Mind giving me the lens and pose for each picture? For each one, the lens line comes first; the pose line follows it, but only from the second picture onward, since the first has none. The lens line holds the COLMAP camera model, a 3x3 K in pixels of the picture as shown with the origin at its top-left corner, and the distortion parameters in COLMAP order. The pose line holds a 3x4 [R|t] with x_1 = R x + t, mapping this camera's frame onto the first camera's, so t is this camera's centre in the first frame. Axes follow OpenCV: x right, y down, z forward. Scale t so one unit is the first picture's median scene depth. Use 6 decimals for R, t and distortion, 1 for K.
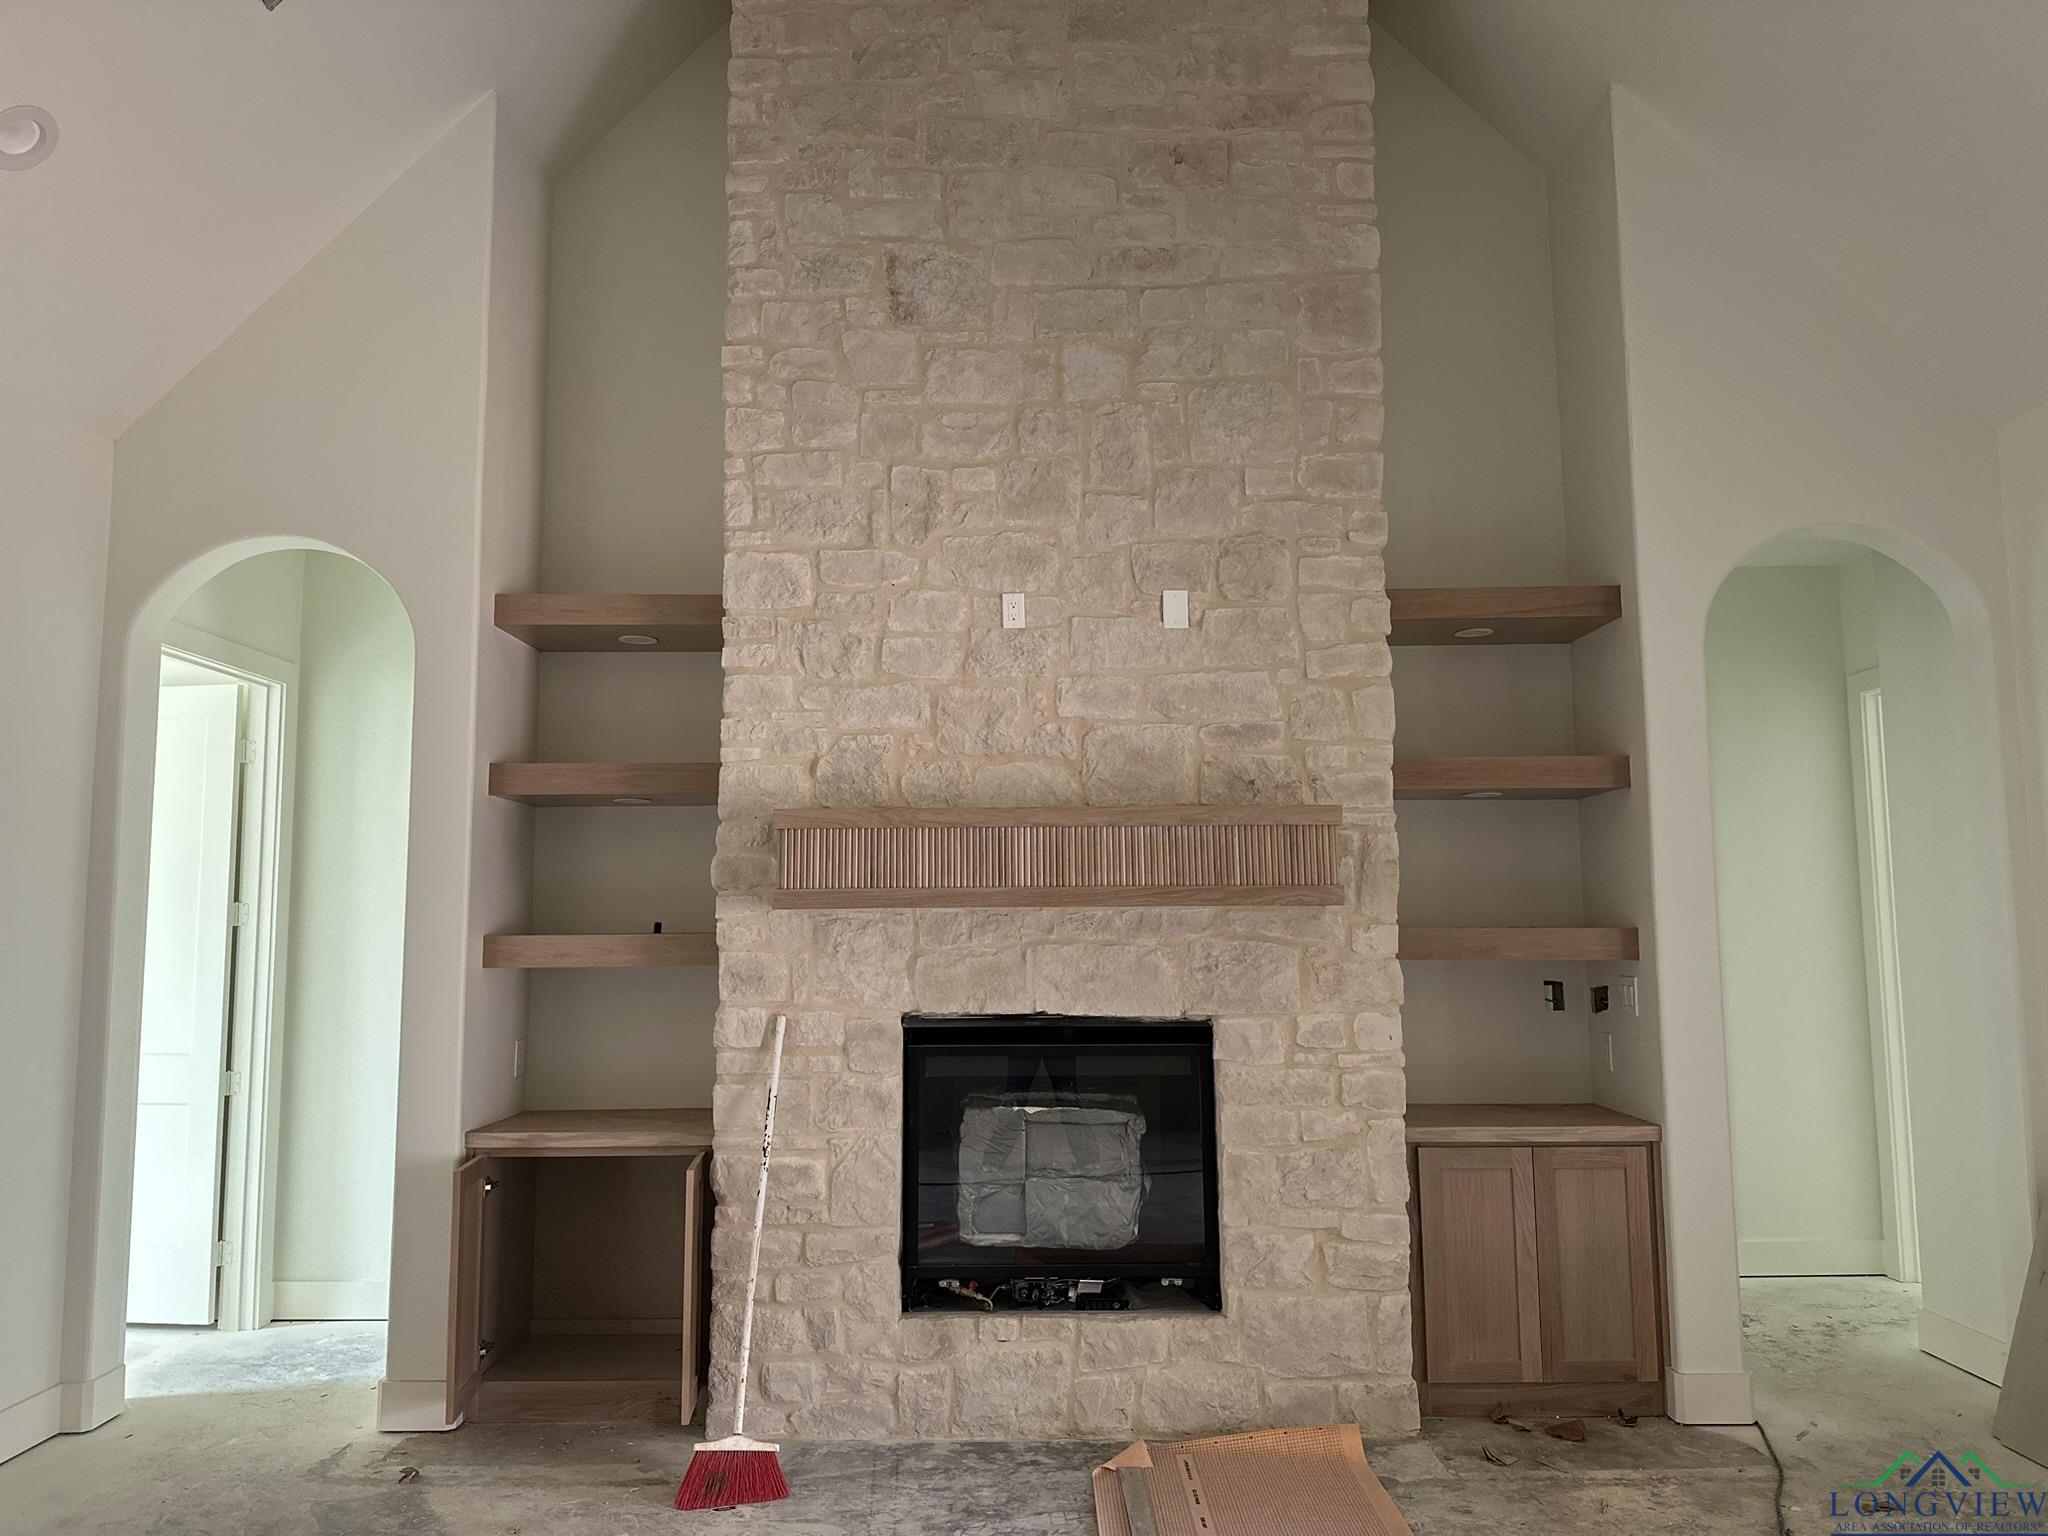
lens RADIAL K [[1446.1, 0, 1024.0], [0, 1446.1, 768.0], [0, 0, 1]] dist [0.151773, -0.267818]
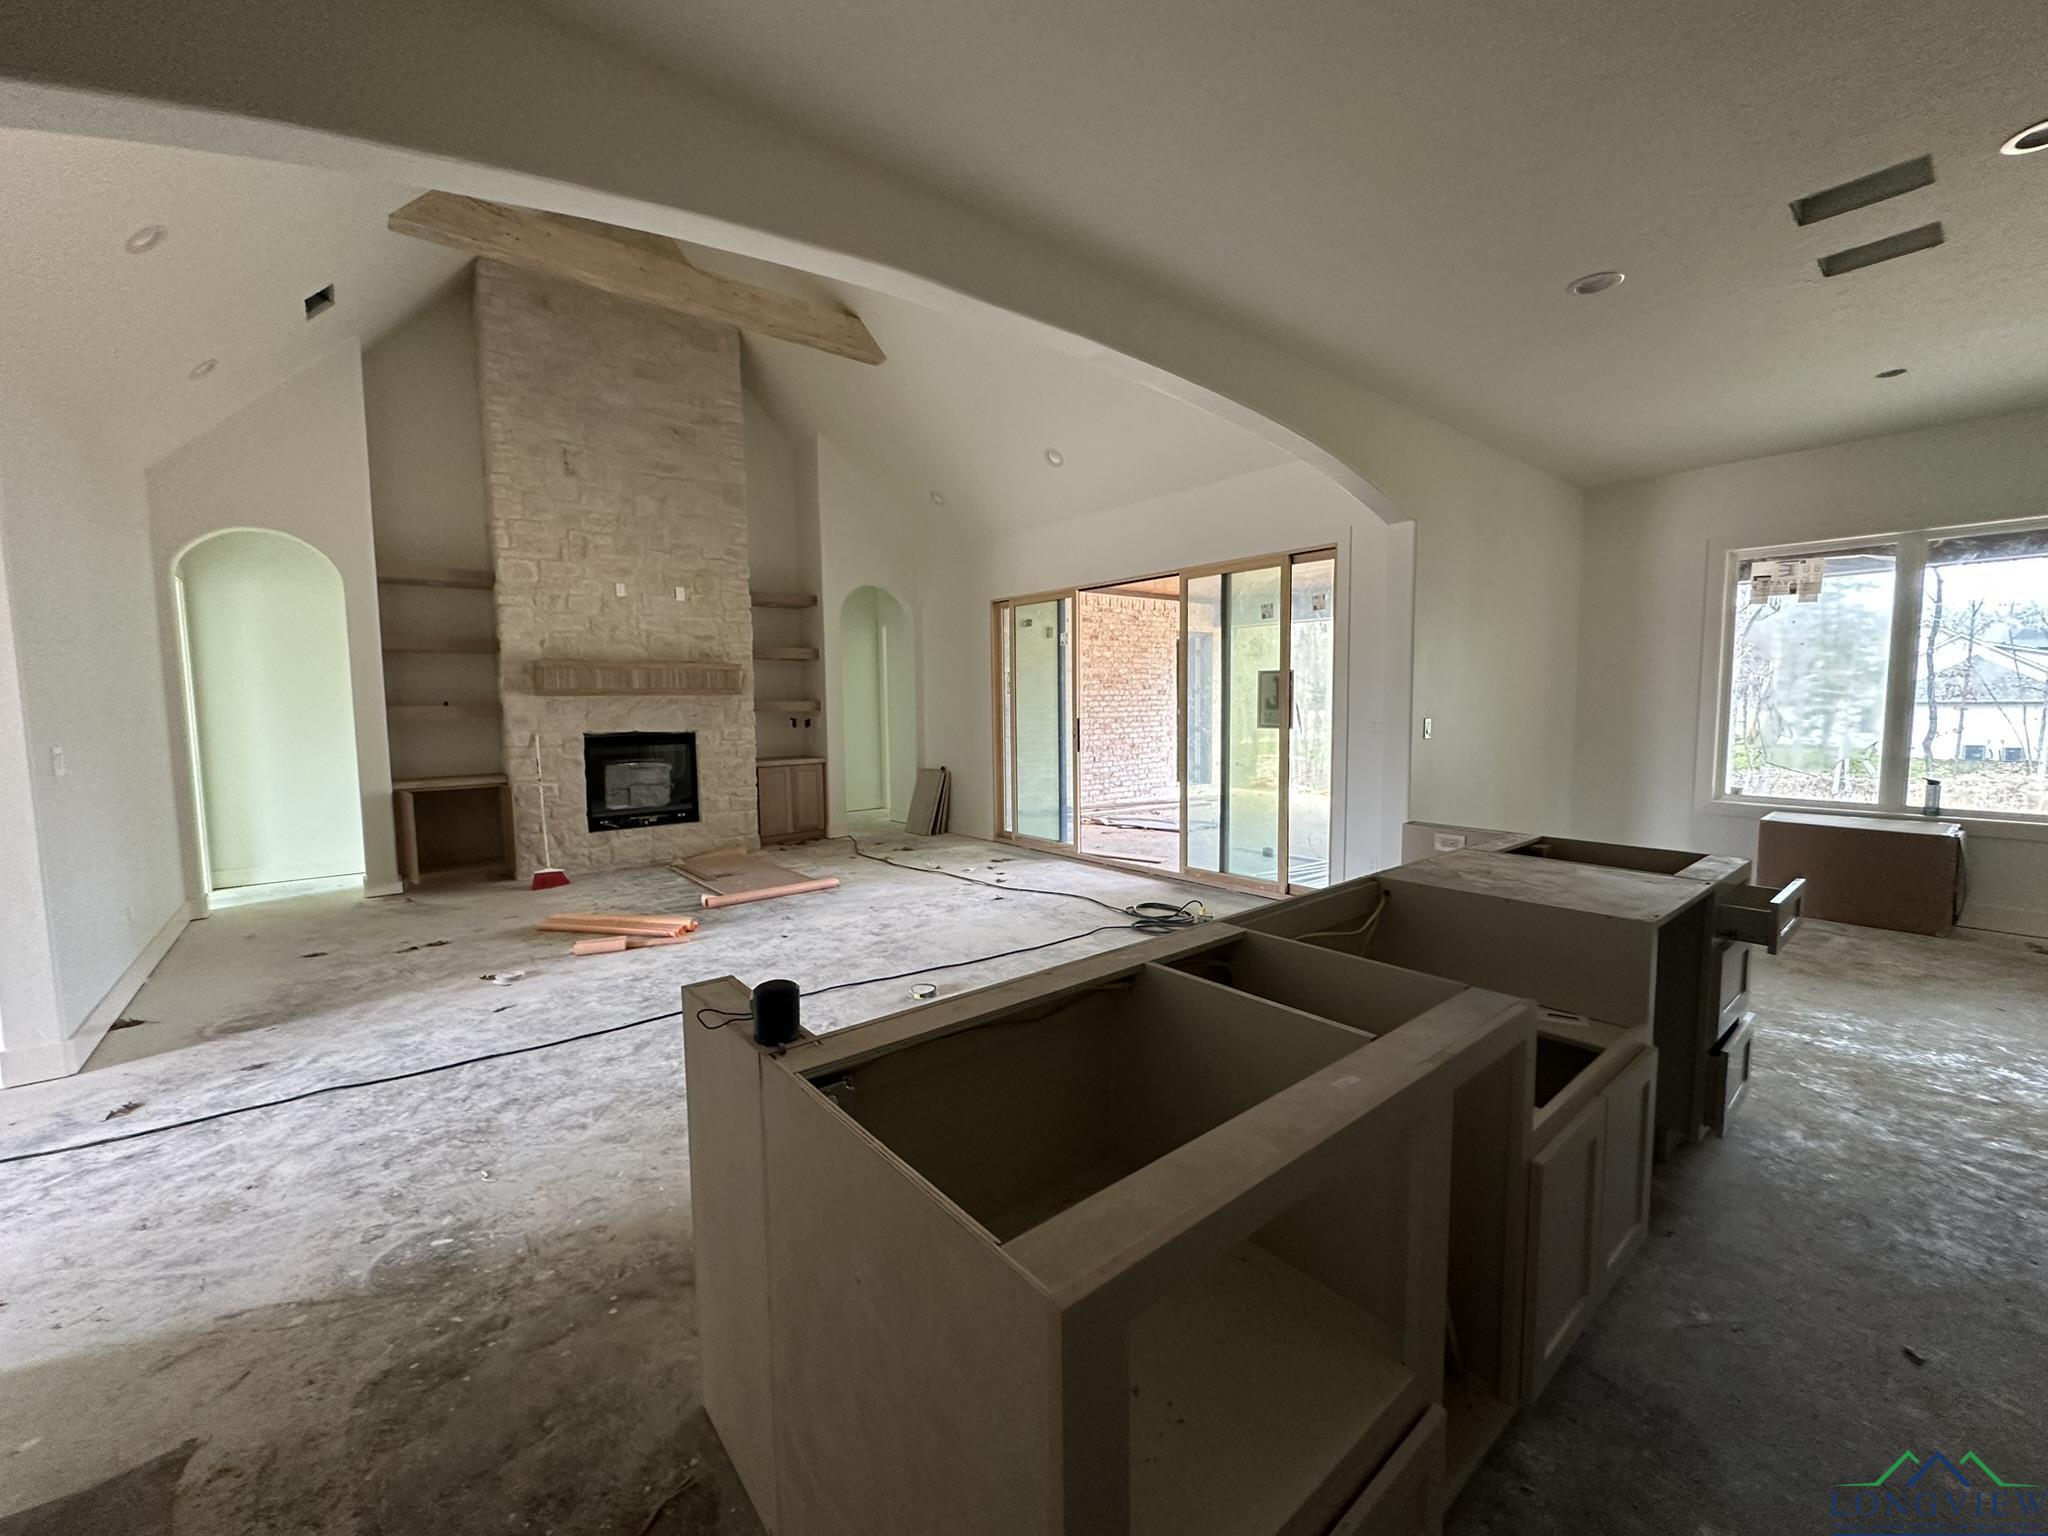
lens RADIAL K [[813.0, 0, 1024.0], [0, 813.0, 768.0], [0, 0, 1]] dist [-0.003140, 0.000106]
pose [[0.770278, -0.055907, 0.635252, -0.424885], [-0.061063, 0.985106, 0.160739, -0.069734], [-0.634778, -0.162604, 0.755392, -0.742944]]
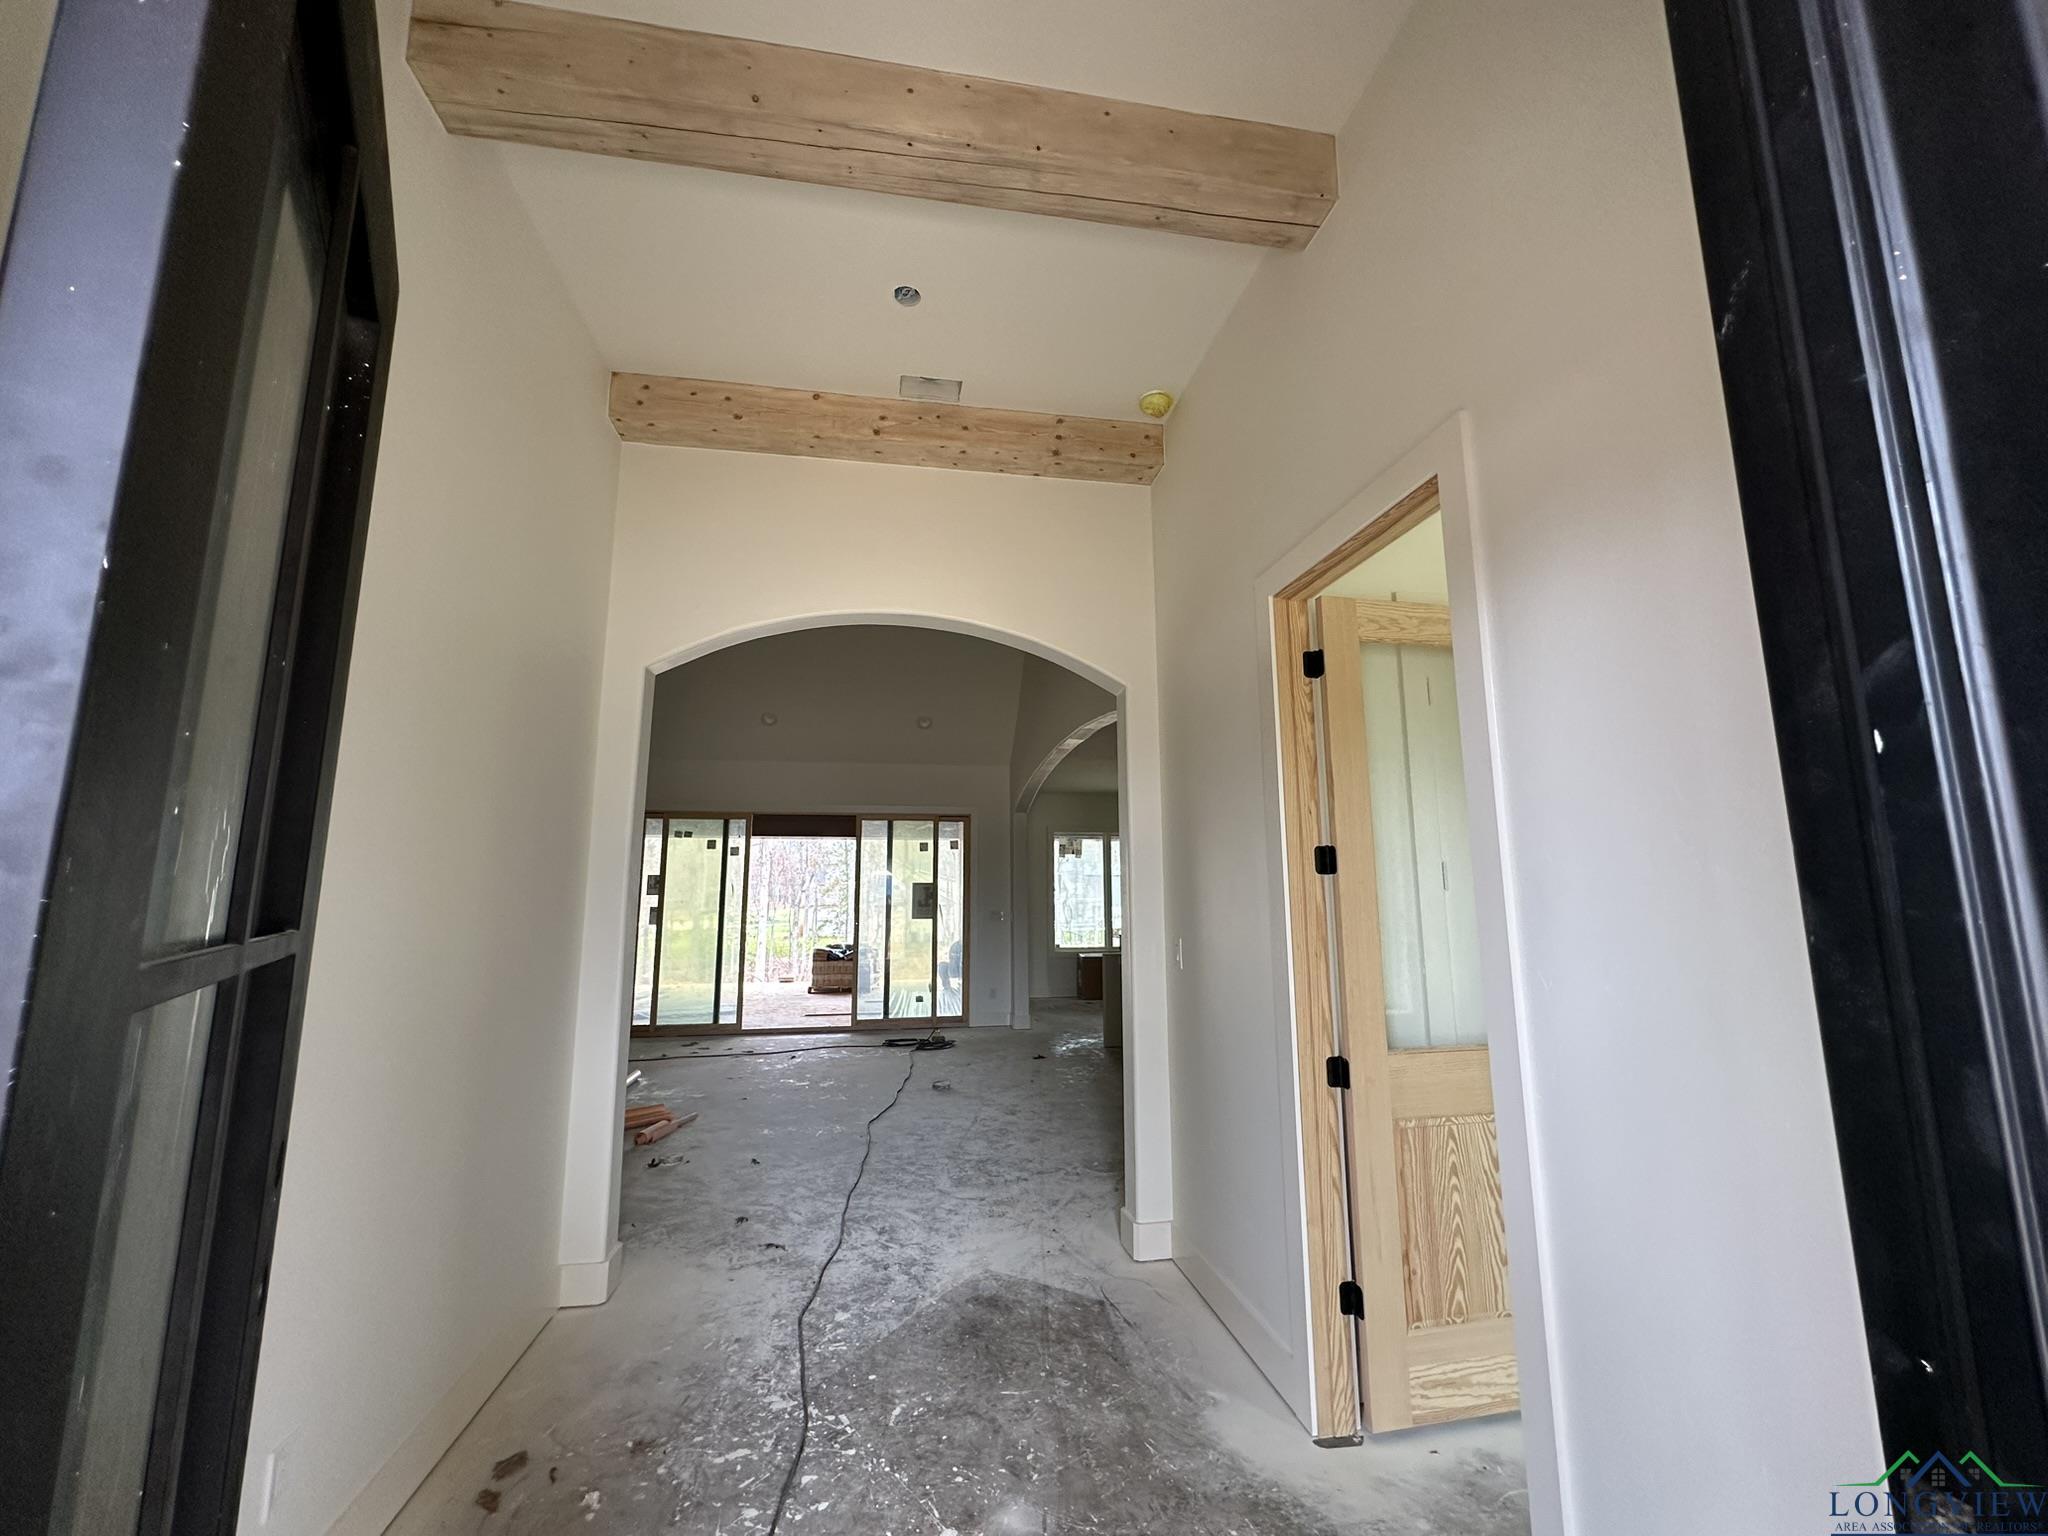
lens RADIAL K [[813.0, 0, 1024.0], [0, 813.0, 768.0], [0, 0, 1]] dist [-0.003140, 0.000106]
pose [[-0.170216, 0.160064, 0.972320, -1.396361], [-0.098475, 0.979017, -0.178405, 0.016580], [-0.980474, -0.126116, -0.150882, 0.065507]]
